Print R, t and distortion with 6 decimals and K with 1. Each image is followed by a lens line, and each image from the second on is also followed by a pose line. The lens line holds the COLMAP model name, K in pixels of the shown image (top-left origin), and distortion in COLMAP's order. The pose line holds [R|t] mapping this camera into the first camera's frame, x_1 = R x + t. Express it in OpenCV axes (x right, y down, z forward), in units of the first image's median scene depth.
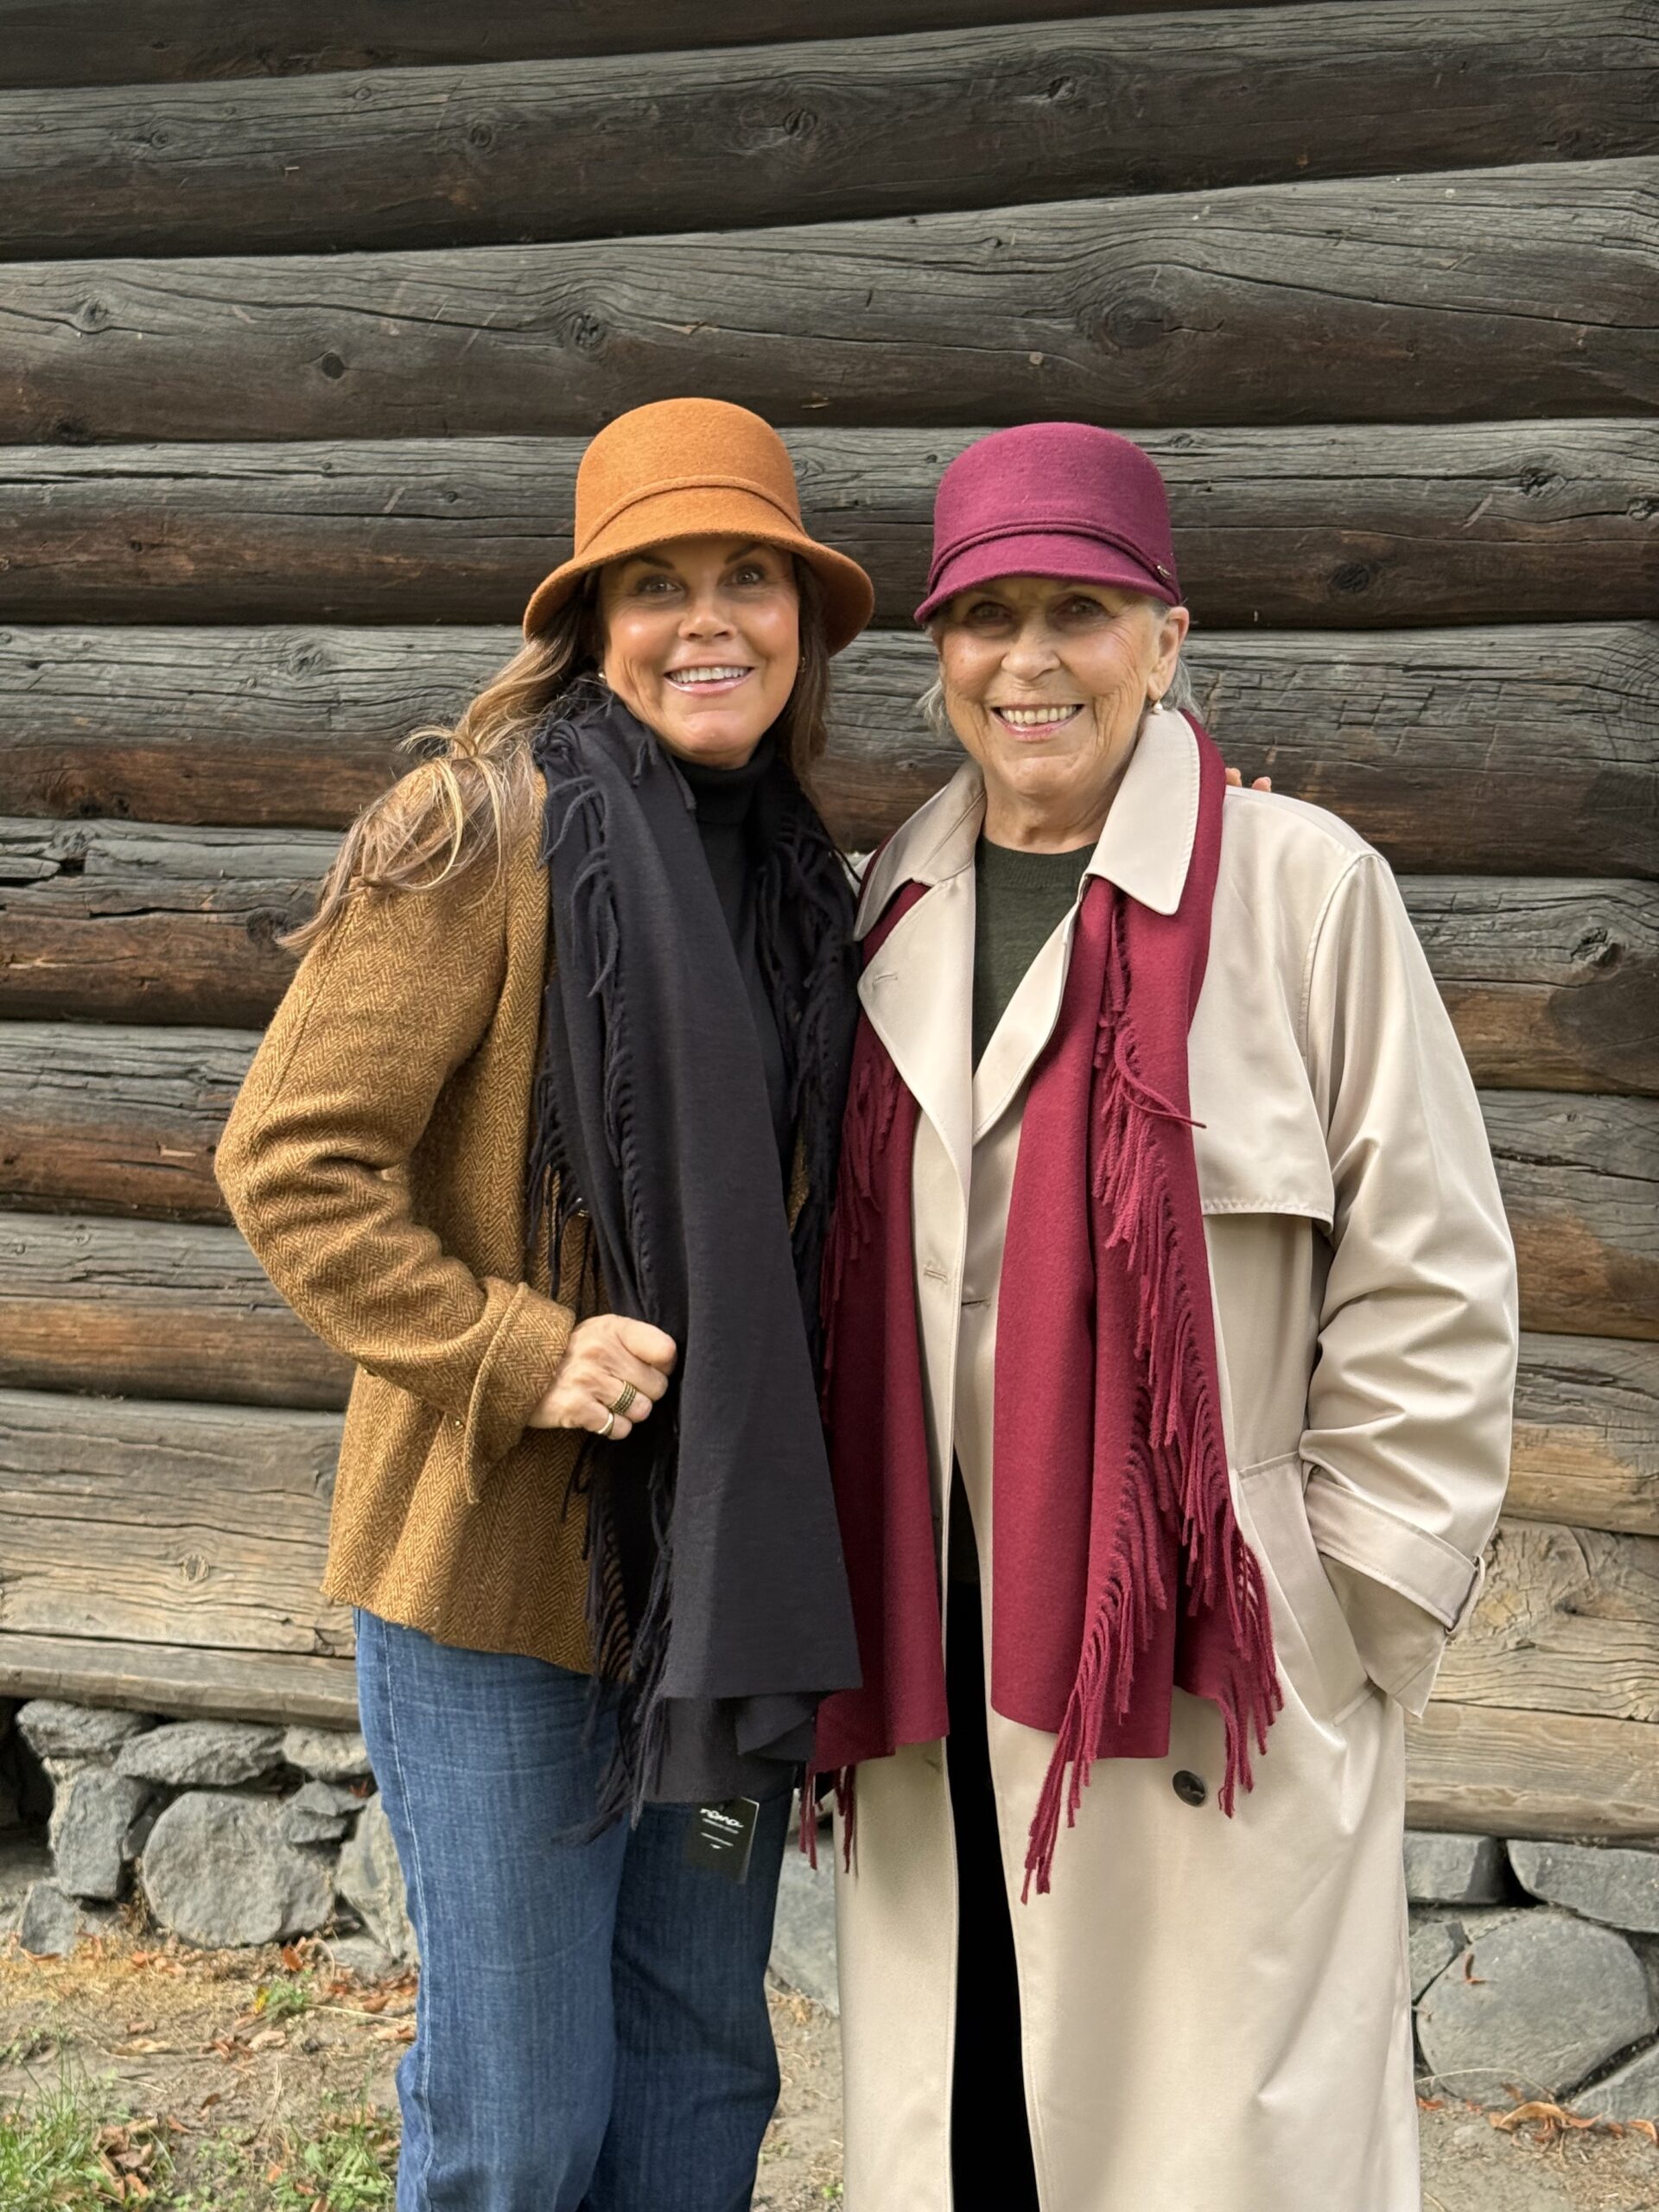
lens RADIAL K [[3166.9, 0, 818.3], [0, 3166.9, 1094.7], [0, 0, 1]] dist [0.108428, 0.000000]
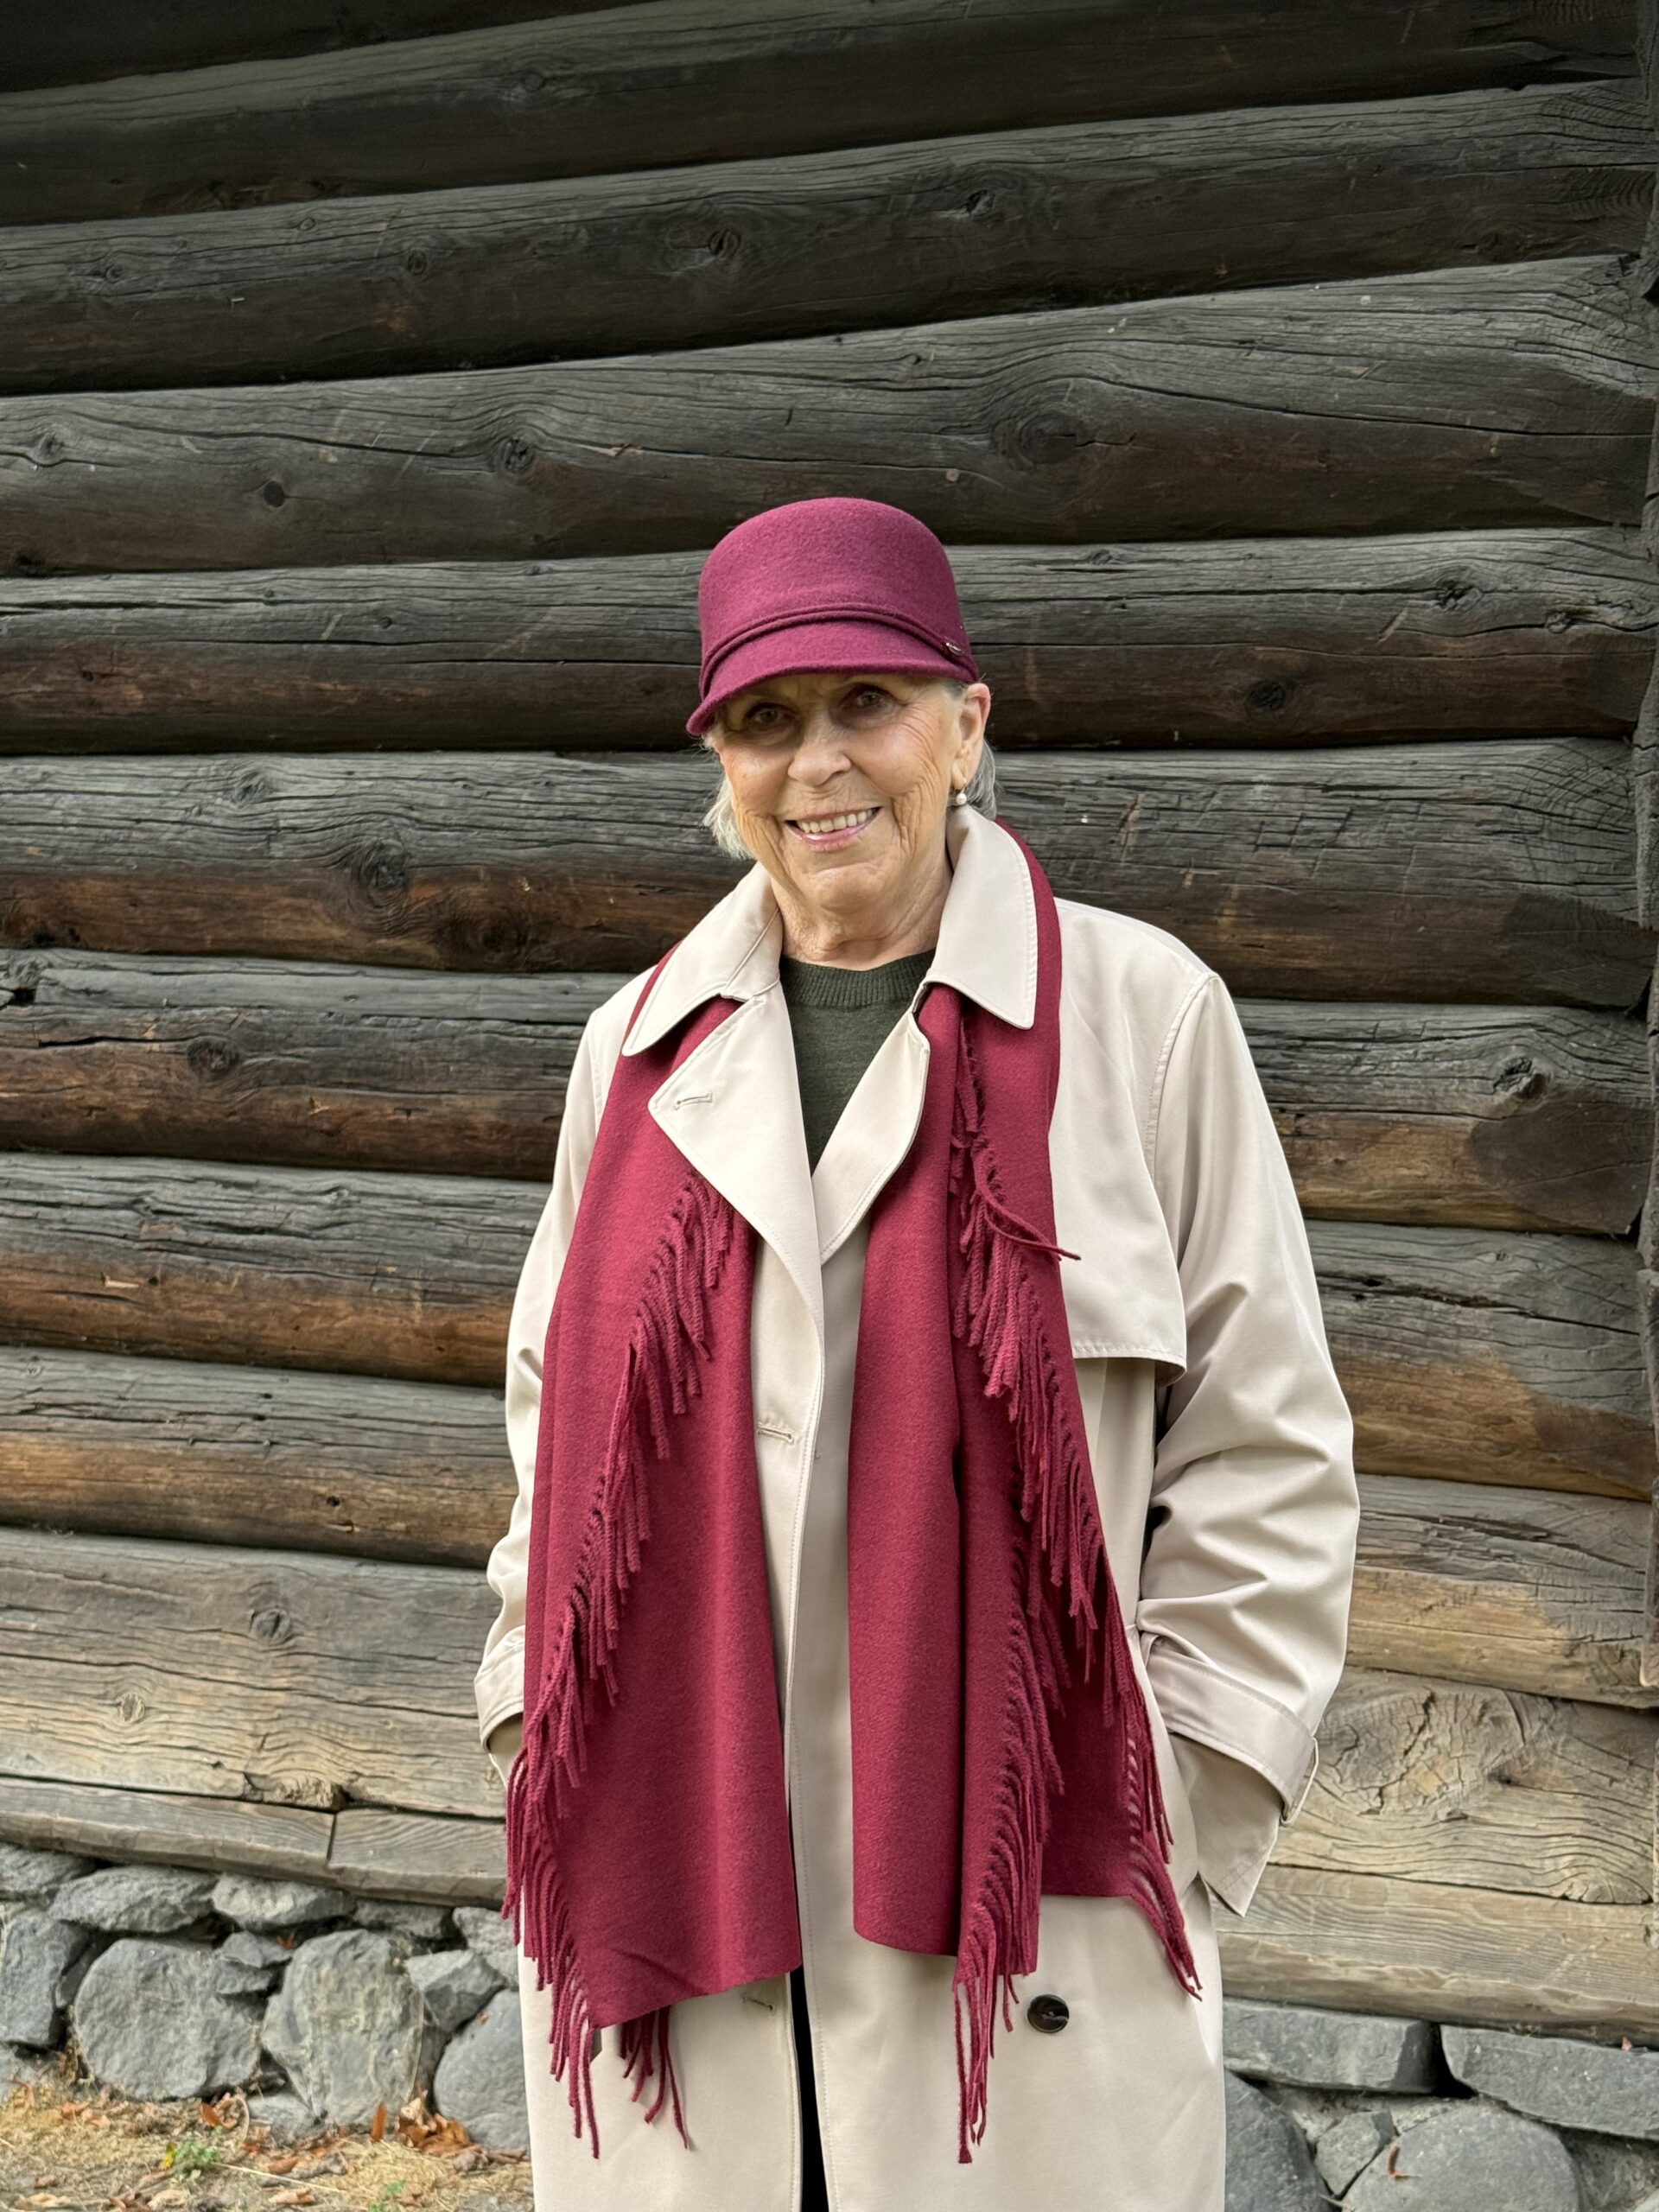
lens RADIAL K [[3166.9, 0, 814.3], [0, 3166.9, 1119.6], [0, 0, 1]] dist [0.108428, 0.000000]
pose [[0.996488, 0.004320, -0.083619, 0.099481], [-0.007639, 0.999193, -0.039422, 0.004656], [0.083381, 0.039922, 0.995718, 0.030807]]
